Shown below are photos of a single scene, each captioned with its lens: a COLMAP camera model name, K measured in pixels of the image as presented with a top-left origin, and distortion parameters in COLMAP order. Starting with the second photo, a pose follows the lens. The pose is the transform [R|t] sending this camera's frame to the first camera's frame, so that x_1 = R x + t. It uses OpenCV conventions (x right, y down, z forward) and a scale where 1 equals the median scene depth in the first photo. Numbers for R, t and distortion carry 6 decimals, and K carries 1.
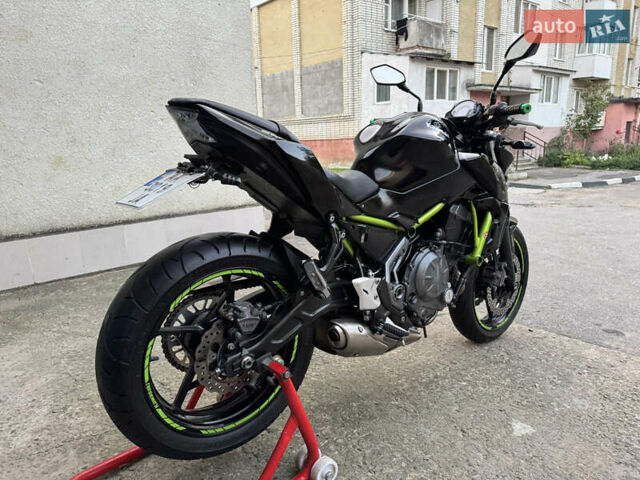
lens RADIAL K [[456.4, 0, 321.4], [0, 456.4, 238.8], [0, 0, 1]] dist [0.070222, -0.084435]
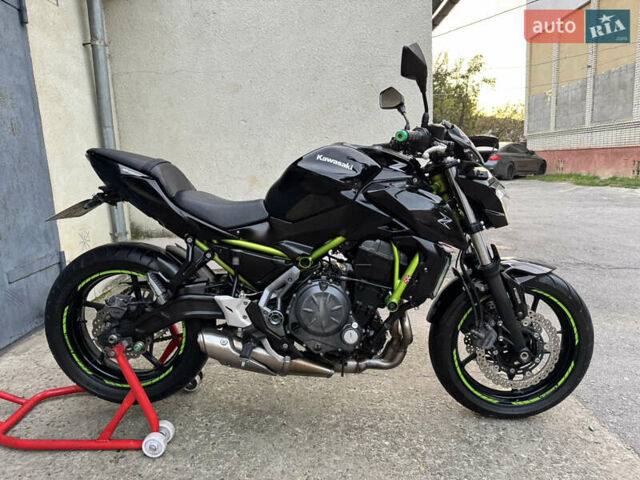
lens RADIAL K [[456.4, 0, 321.4], [0, 456.4, 238.8], [0, 0, 1]] dist [0.070222, -0.084435]
pose [[0.753513, 0.097446, -0.650171, 0.961555], [-0.110705, 0.993639, 0.020623, -0.100713], [0.648045, 0.056438, 0.759508, 0.285831]]
